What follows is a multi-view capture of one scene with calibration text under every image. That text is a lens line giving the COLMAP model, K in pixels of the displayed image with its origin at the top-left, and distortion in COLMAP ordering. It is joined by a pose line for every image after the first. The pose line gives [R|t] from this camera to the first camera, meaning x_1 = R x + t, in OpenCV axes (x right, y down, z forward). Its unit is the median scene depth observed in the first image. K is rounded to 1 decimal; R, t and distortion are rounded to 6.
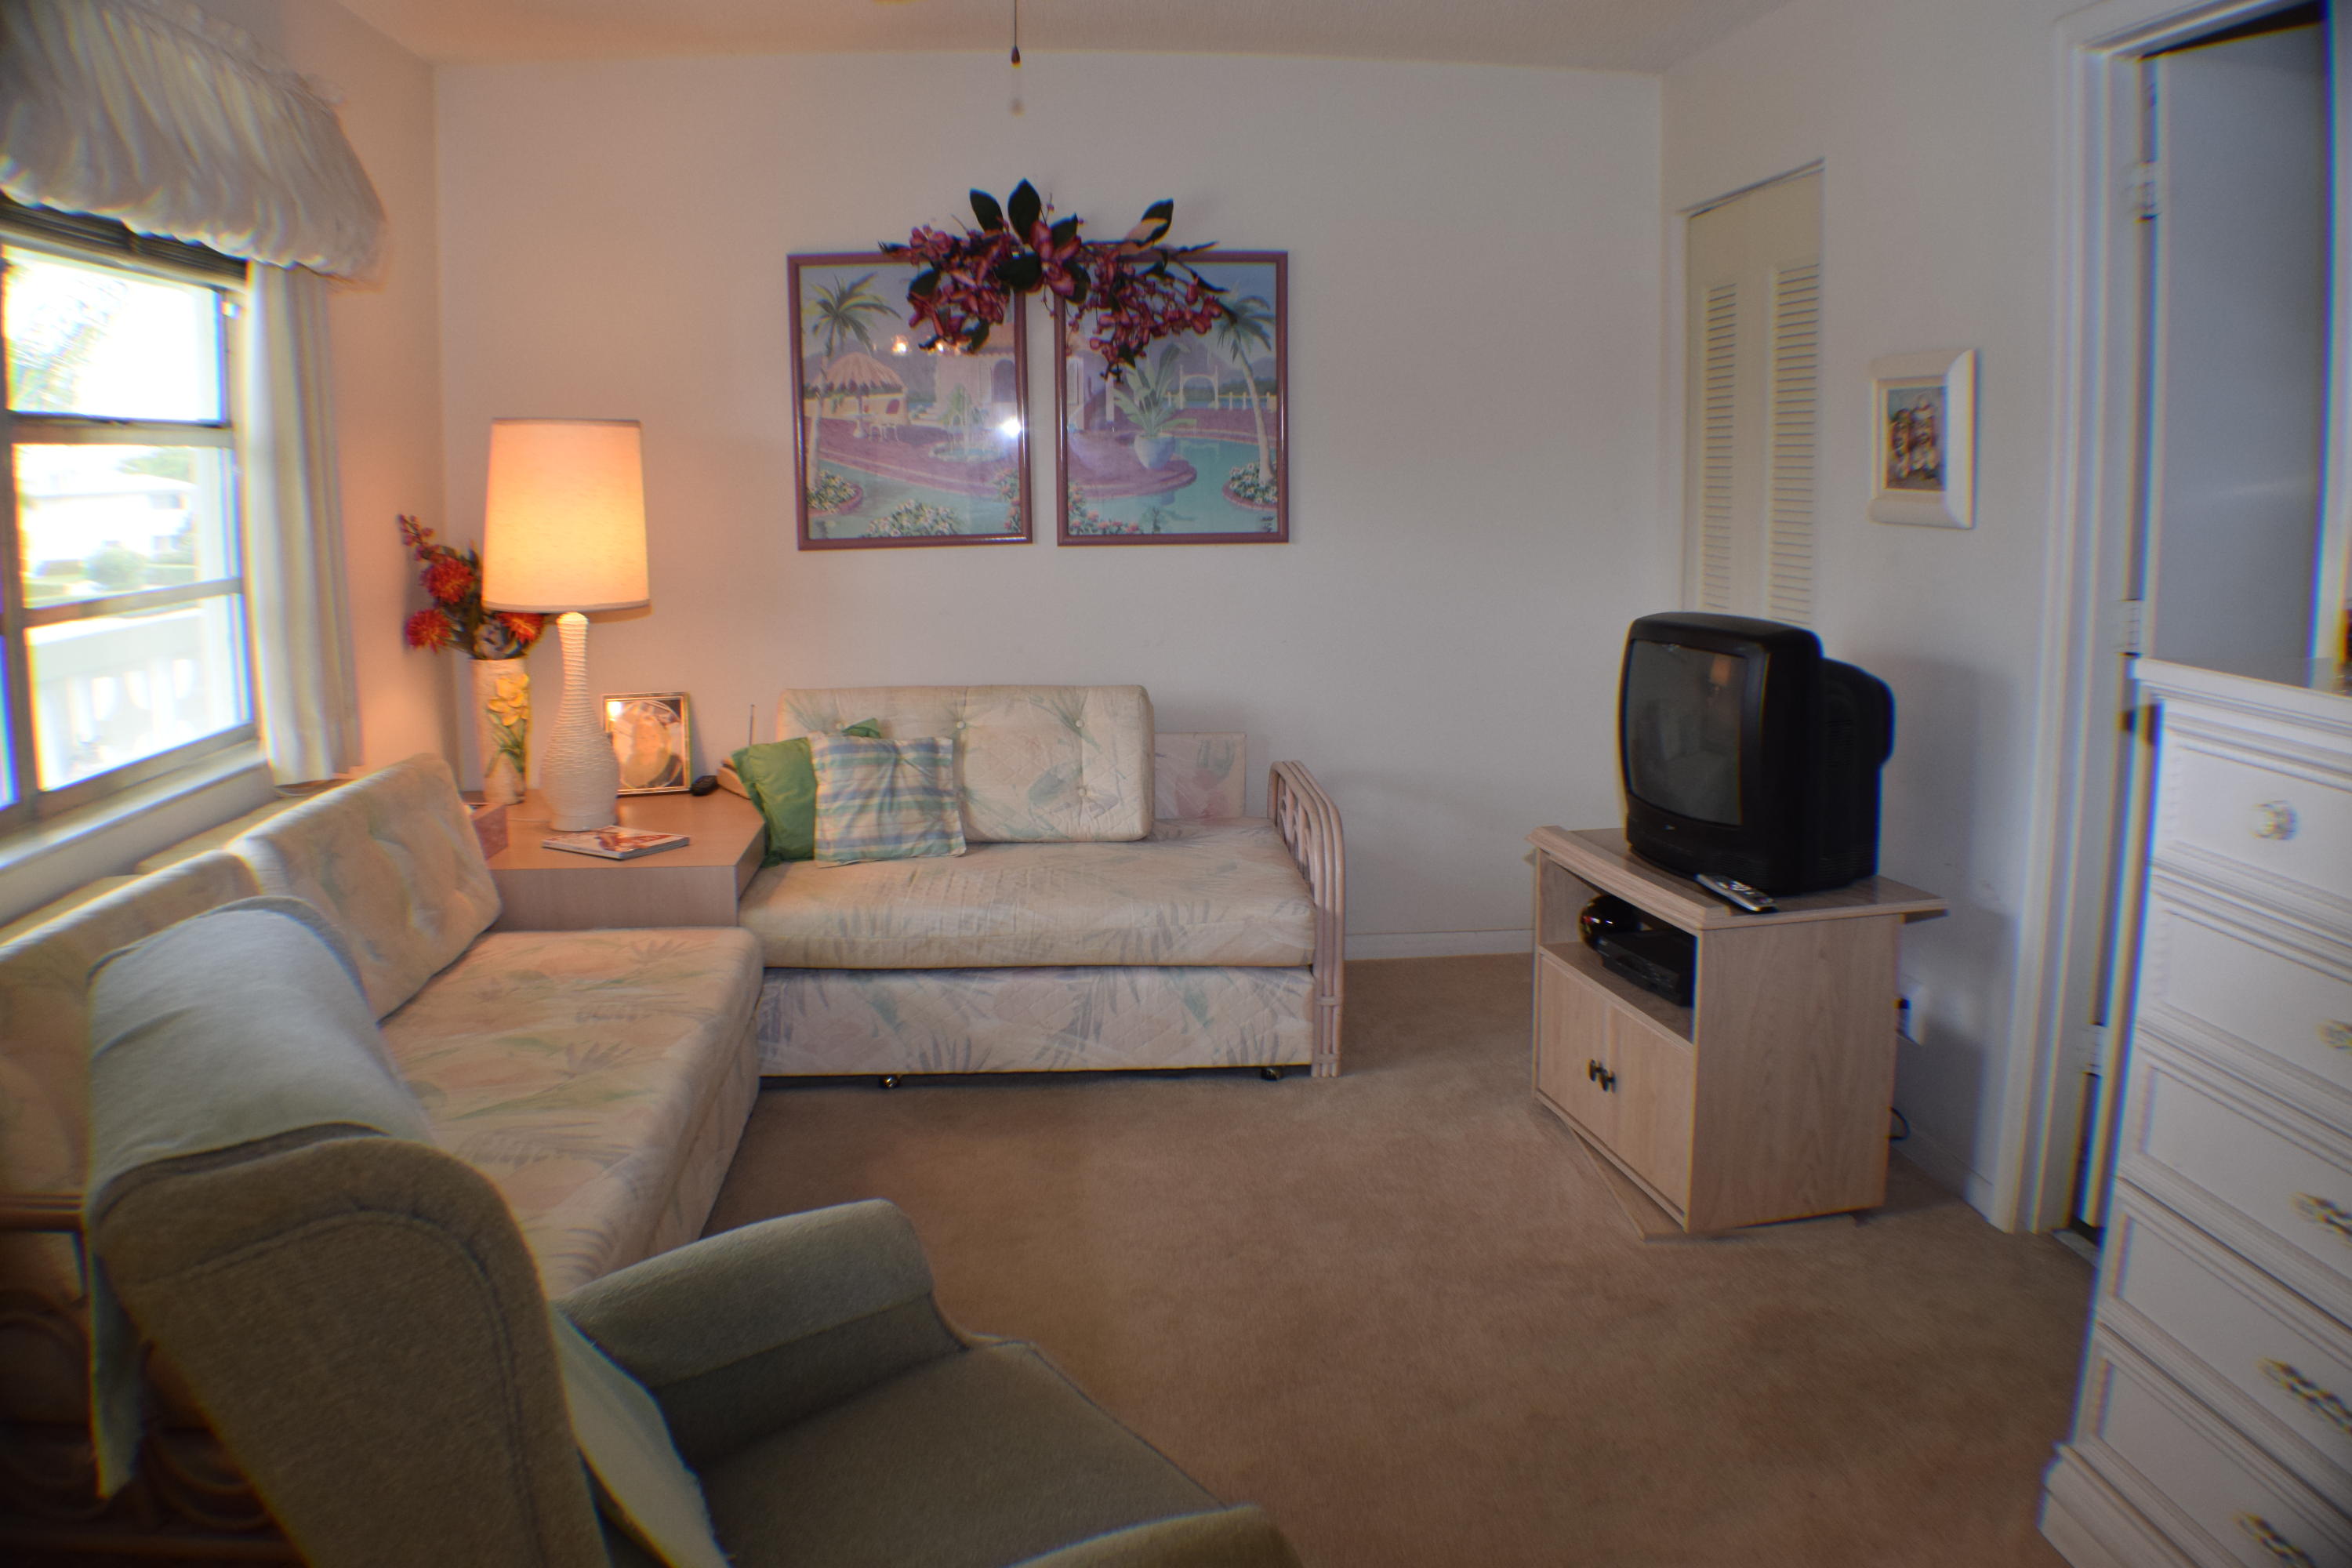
lens RADIAL K [[1719.8, 0, 1326.3], [0, 1719.8, 813.8], [0, 0, 1]] dist [-0.201502, 0.044239]
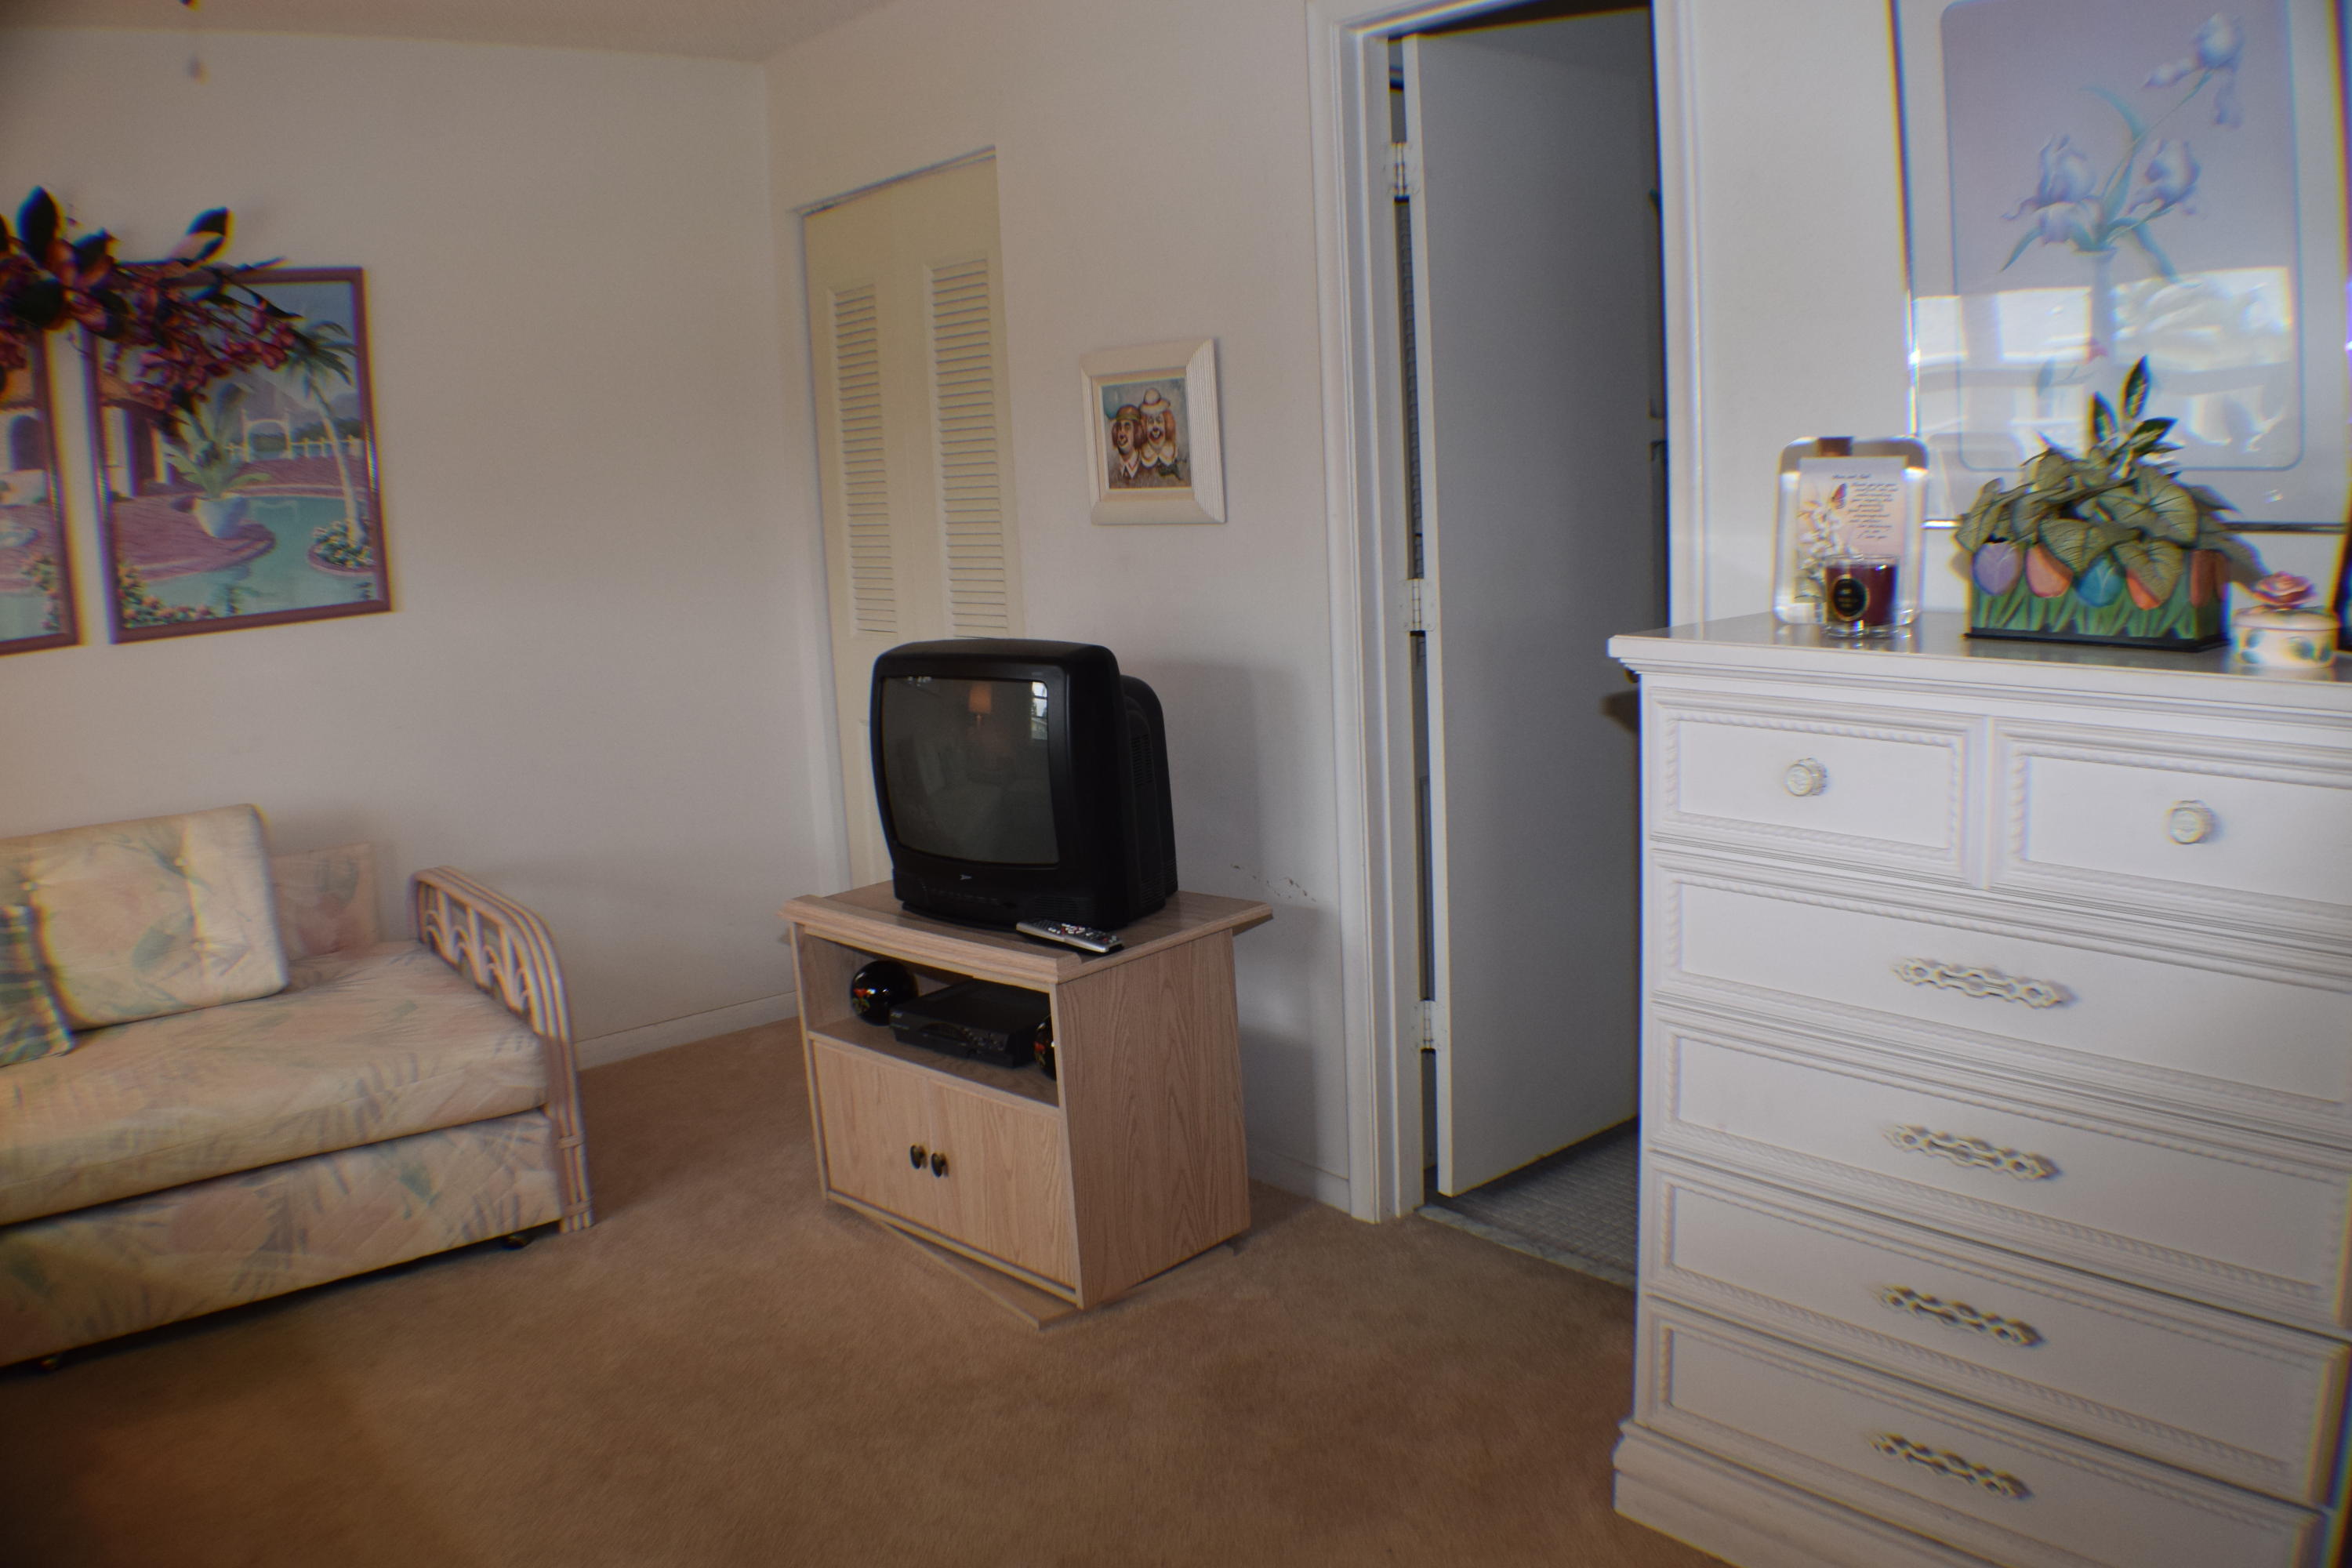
lens RADIAL K [[1719.8, 0, 1326.3], [0, 1719.8, 813.8], [0, 0, 1]] dist [-0.201502, 0.044239]
pose [[0.823711, -0.142603, 0.548785, -0.112929], [0.147672, 0.988410, 0.035189, -0.024516], [-0.547443, 0.052055, 0.835223, 0.115716]]
